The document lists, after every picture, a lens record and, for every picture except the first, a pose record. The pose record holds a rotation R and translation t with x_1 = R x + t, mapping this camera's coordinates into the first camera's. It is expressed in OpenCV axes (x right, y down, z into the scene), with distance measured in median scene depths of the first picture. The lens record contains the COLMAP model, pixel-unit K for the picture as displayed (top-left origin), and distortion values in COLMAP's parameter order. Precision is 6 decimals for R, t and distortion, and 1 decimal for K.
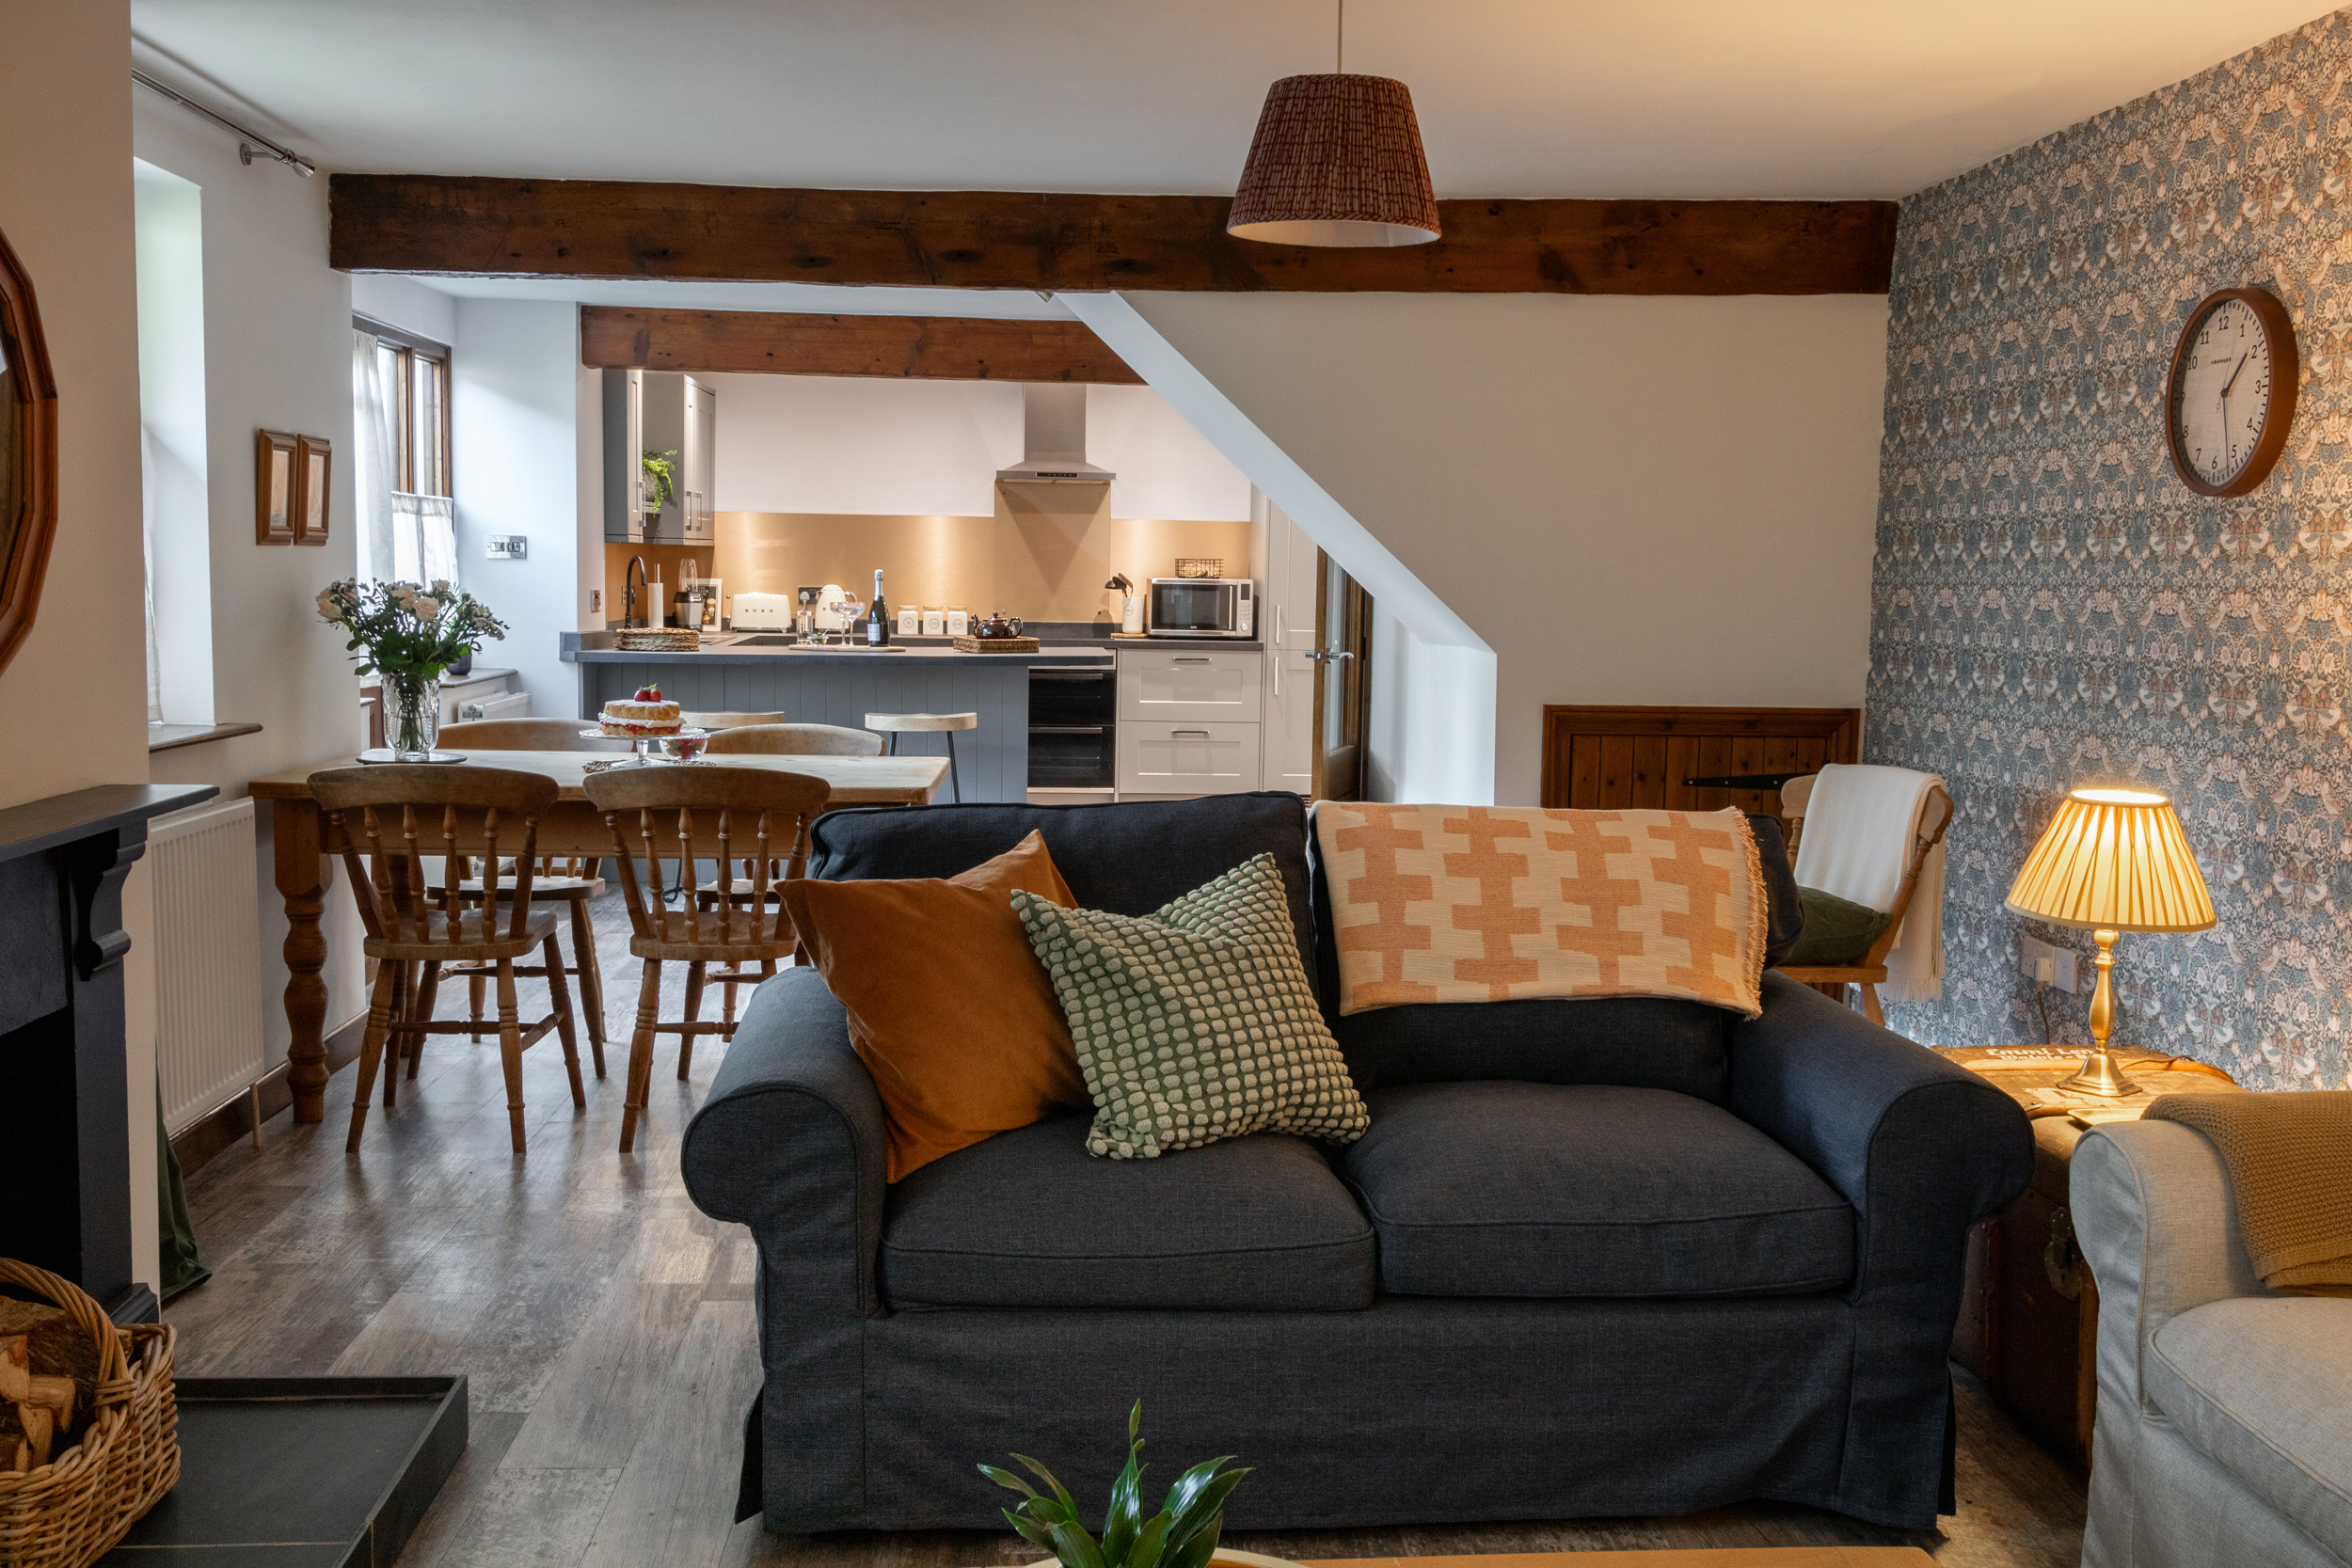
lens RADIAL K [[2265.9, 0, 1140.8], [0, 2265.9, 784.9], [0, 0, 1]] dist [0.056486, -0.073401]
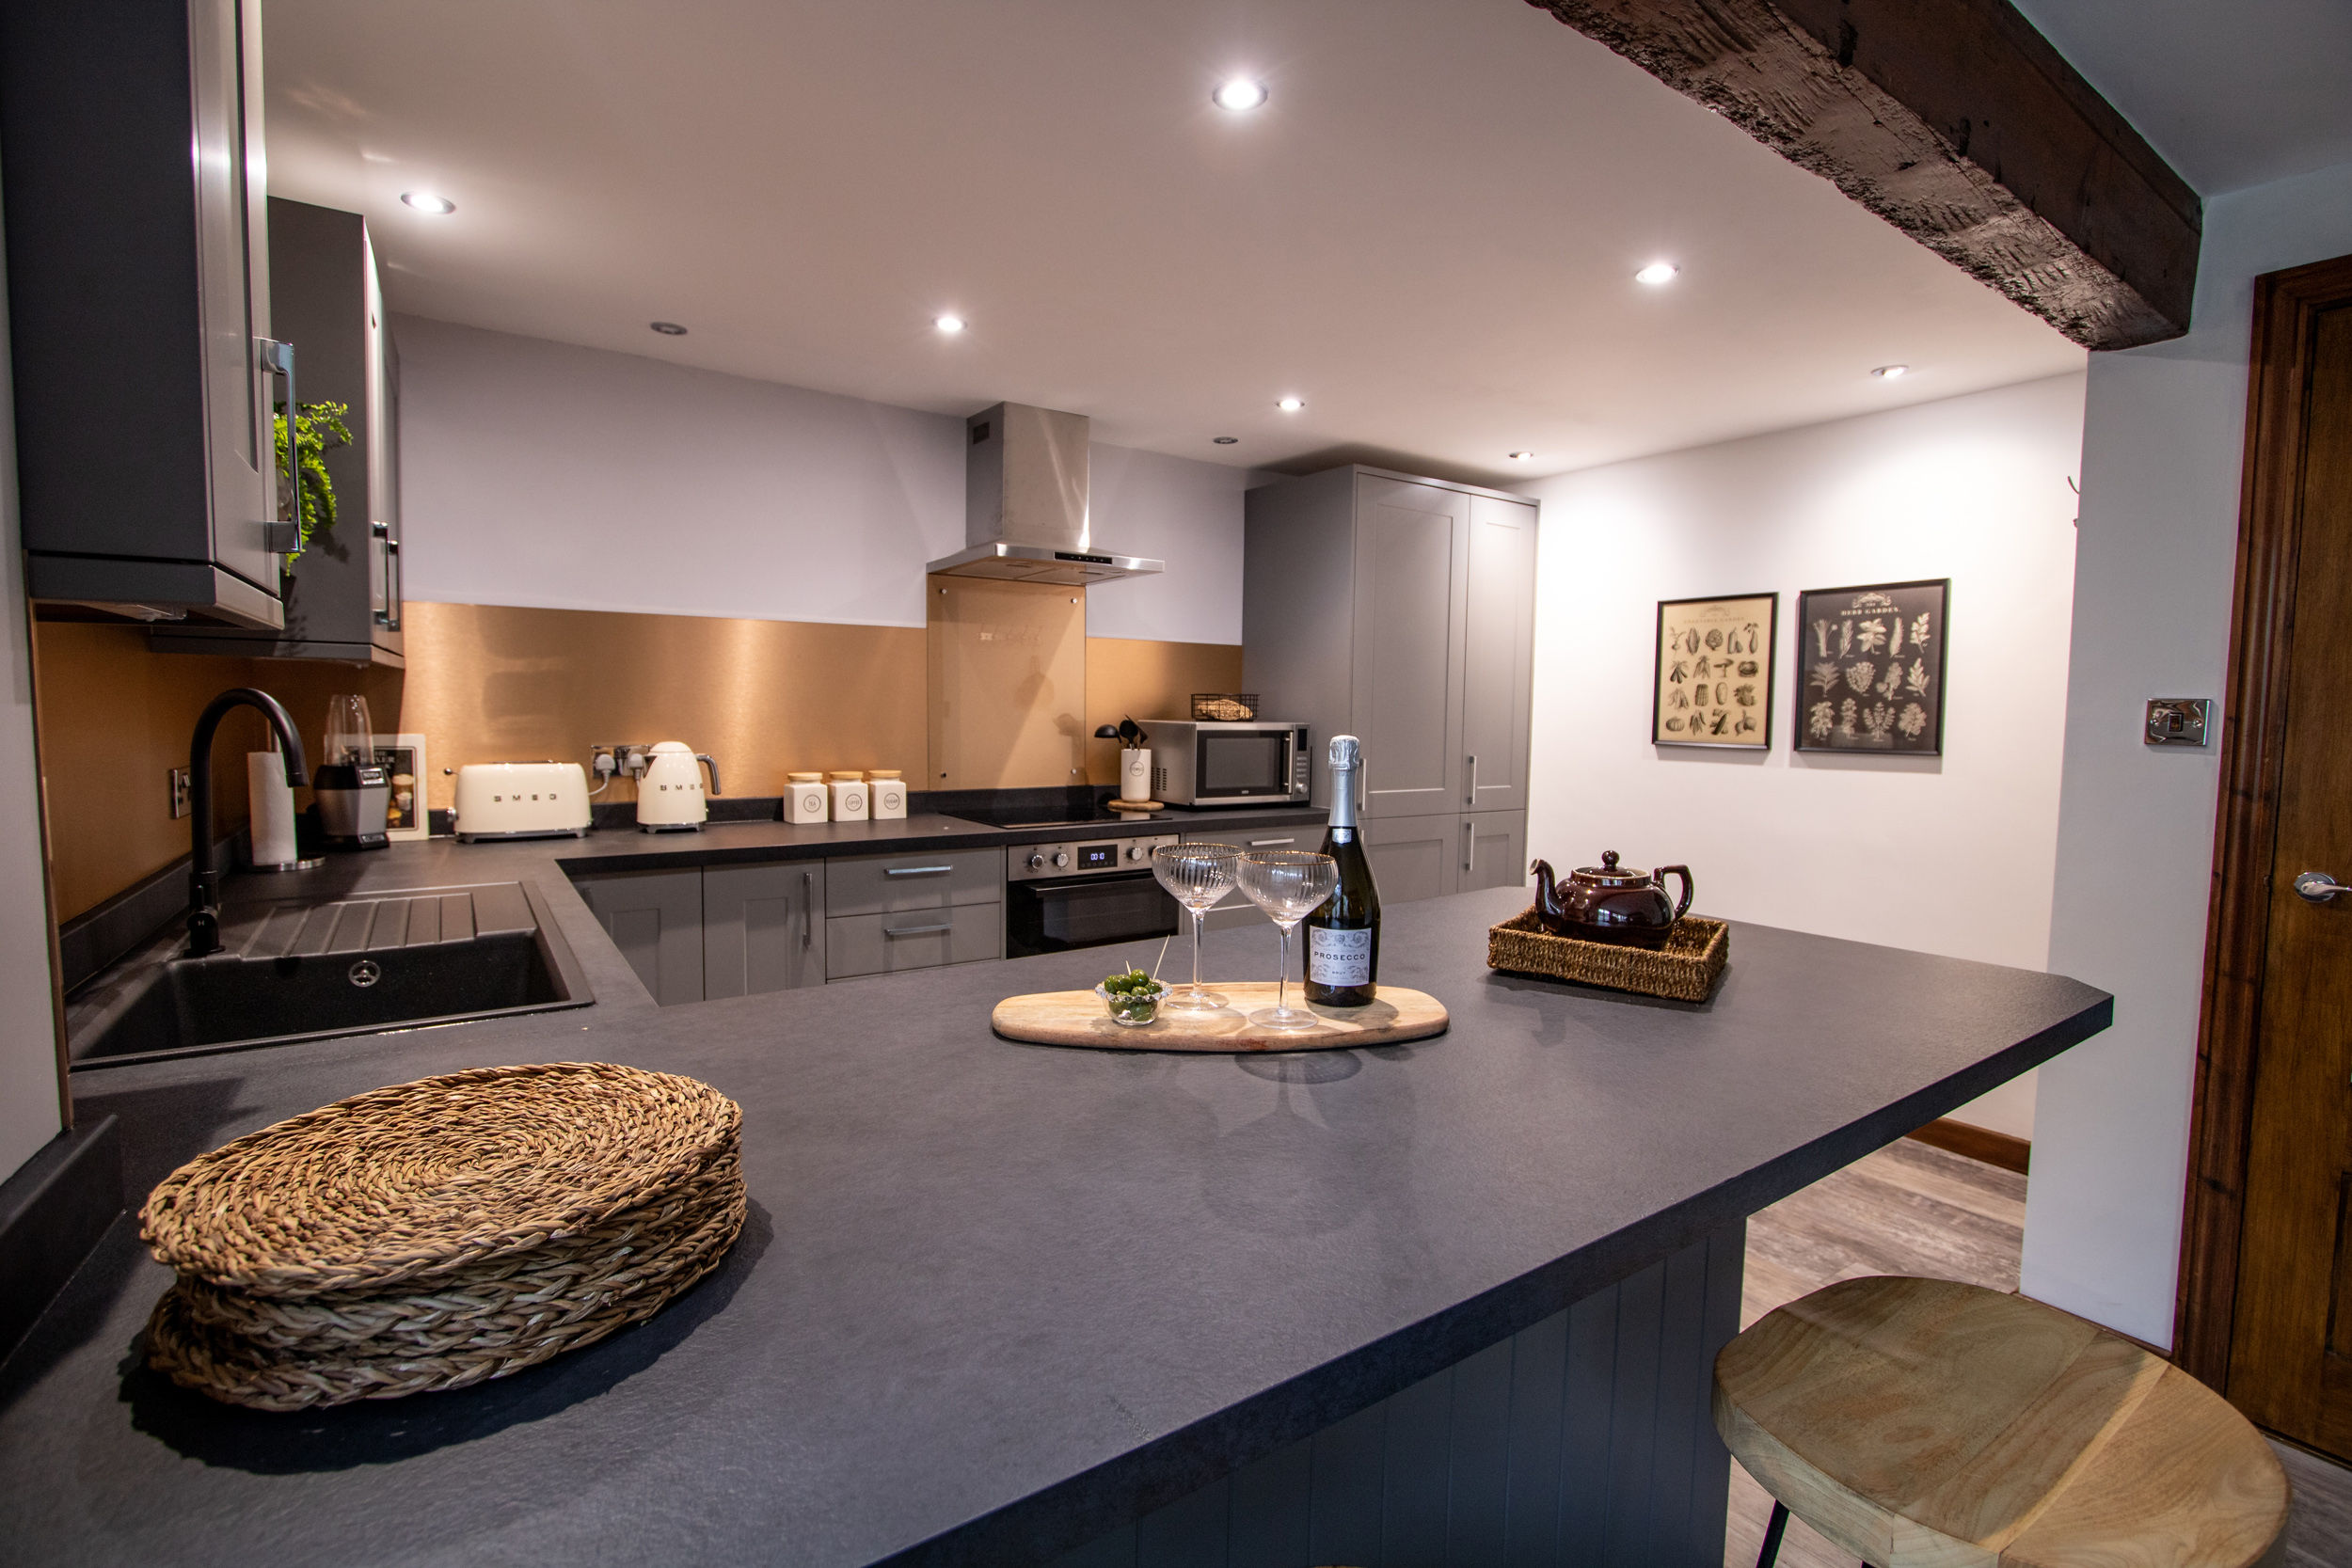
lens RADIAL K [[1073.8, 0, 1149.5], [0, 1073.8, 781.5], [0, 0, 1]] dist [-0.015382, 0.000163]
pose [[0.866620, -0.039948, 0.497366, -0.332187], [0.047954, 0.998844, -0.003329, -0.145832], [-0.496658, 0.026736, 0.867534, 1.453844]]
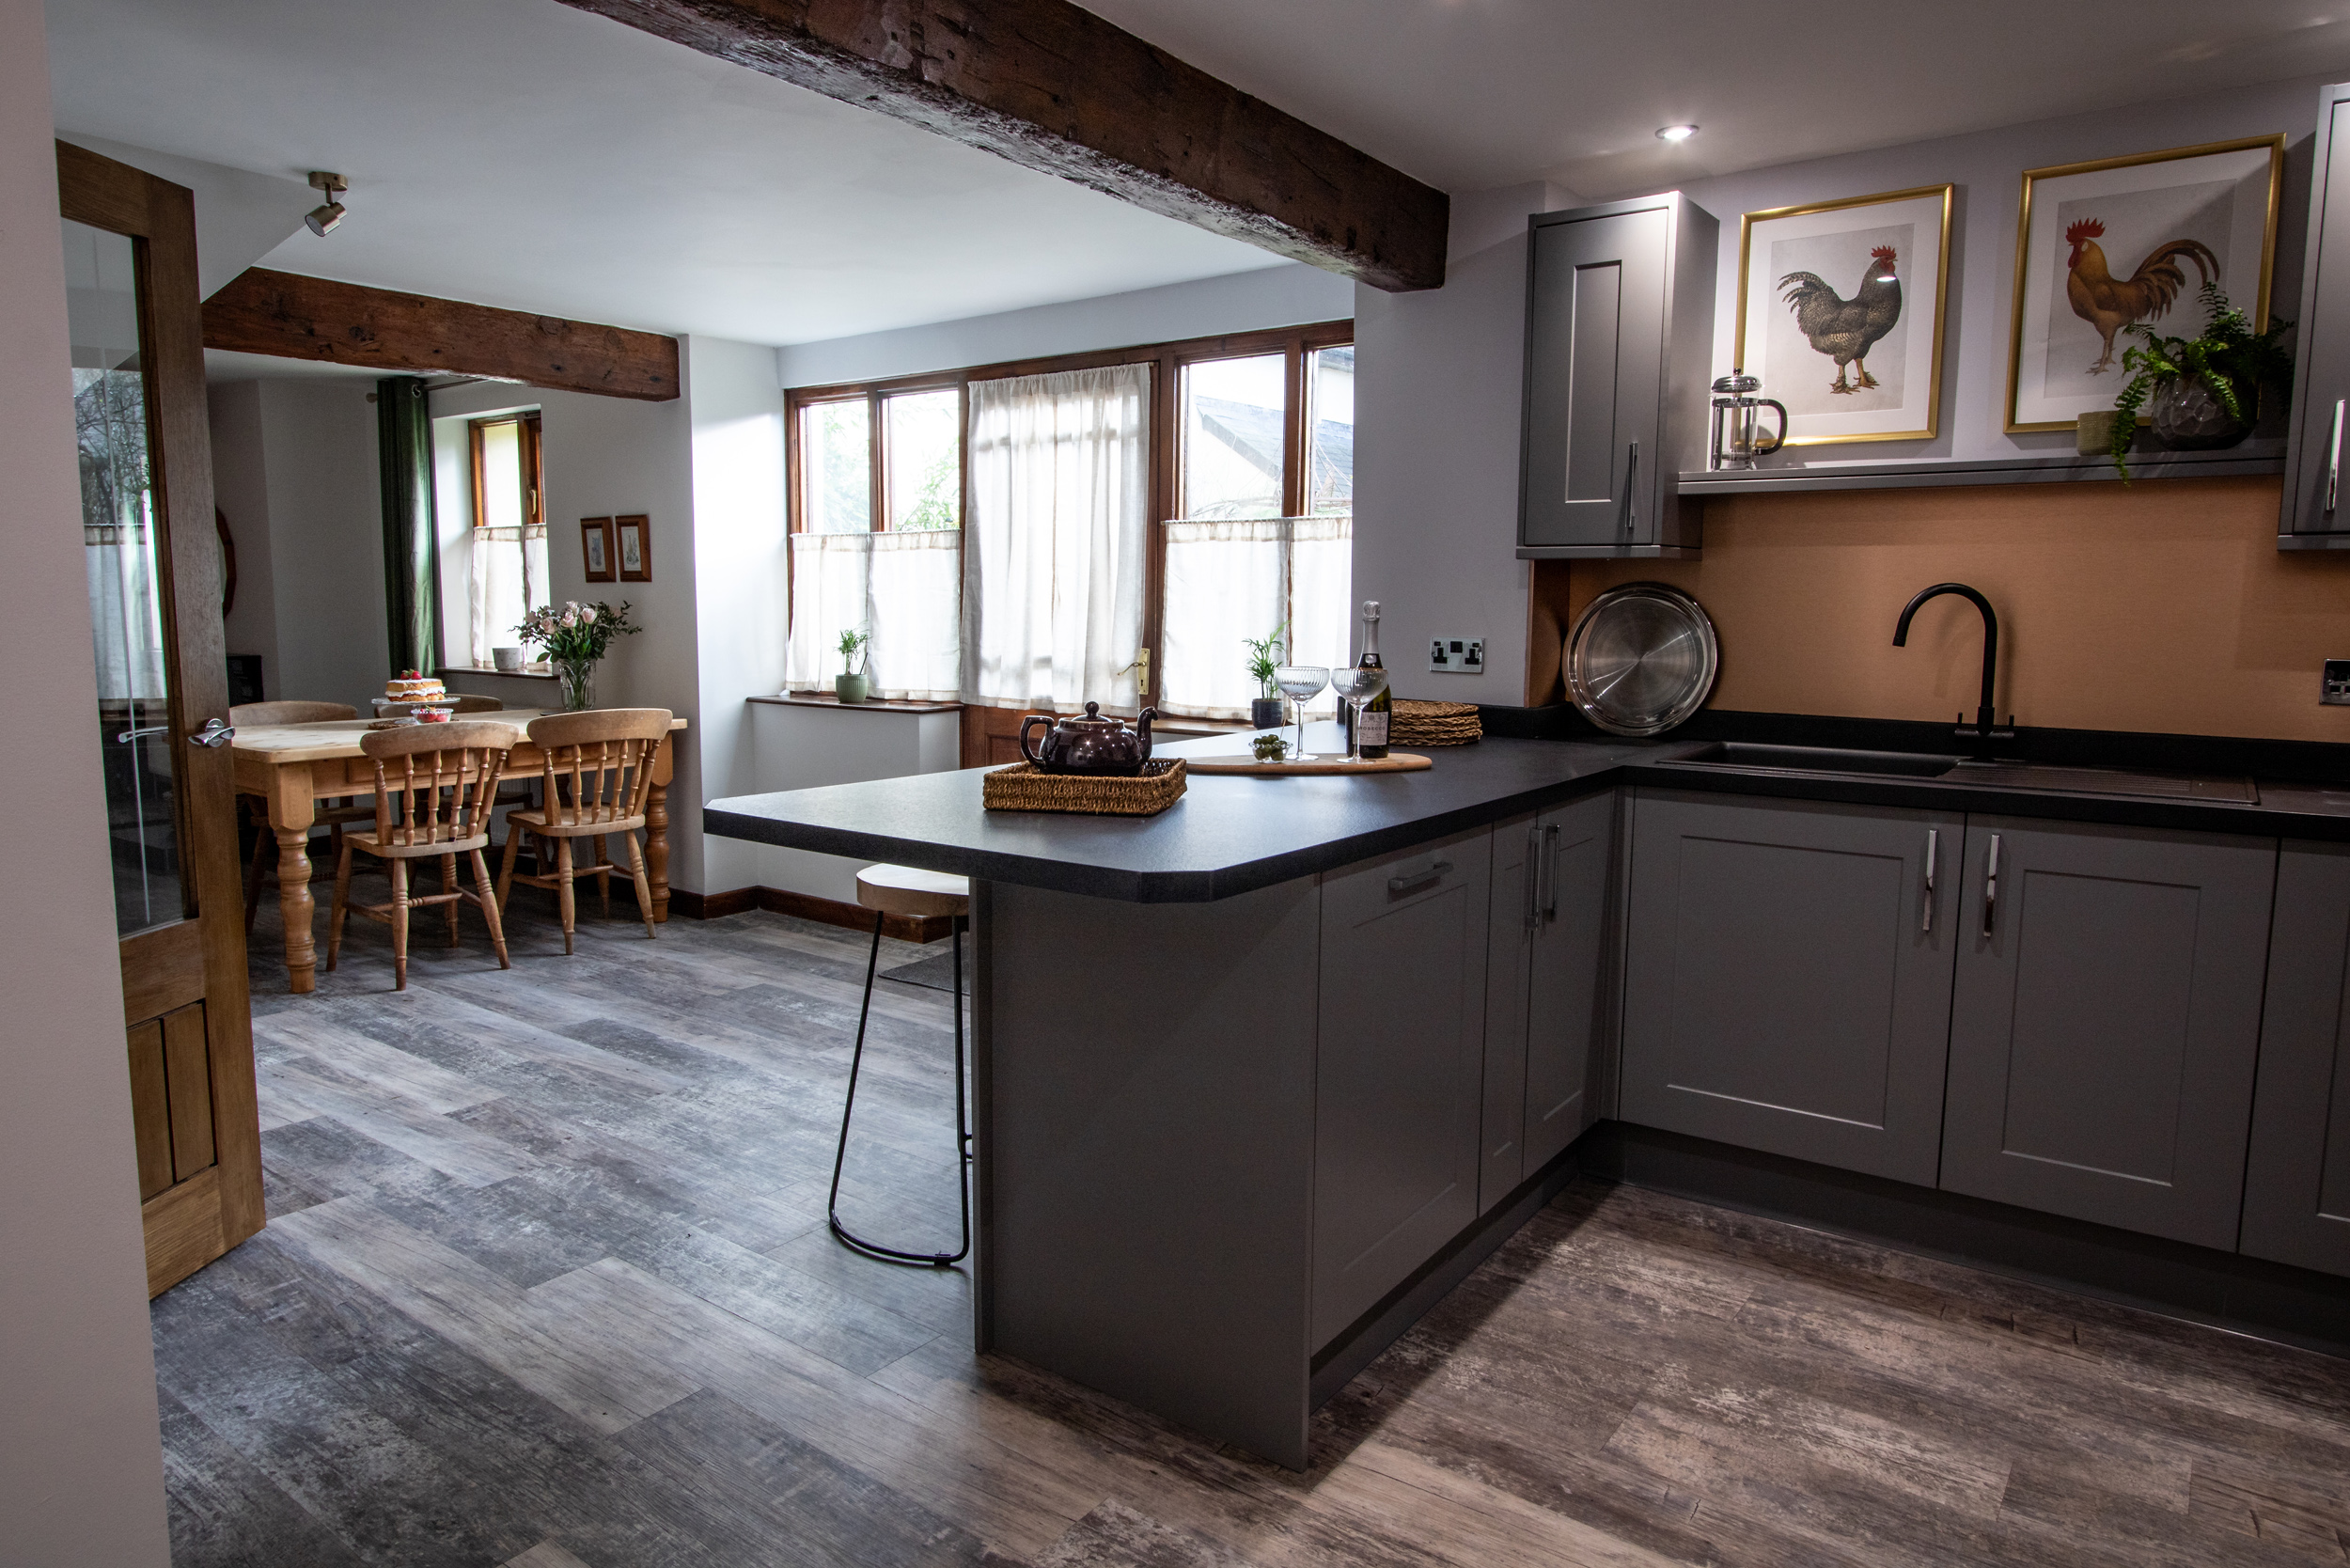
lens RADIAL K [[1458.3, 0, 1135.1], [0, 1458.3, 760.6], [0, 0, 1]] dist [-0.008223, 0.001678]
pose [[-0.643387, 0.069718, -0.762360, 0.203964], [-0.087769, 0.982560, 0.163928, -0.176127], [0.760493, 0.172380, -0.626047, 1.894835]]
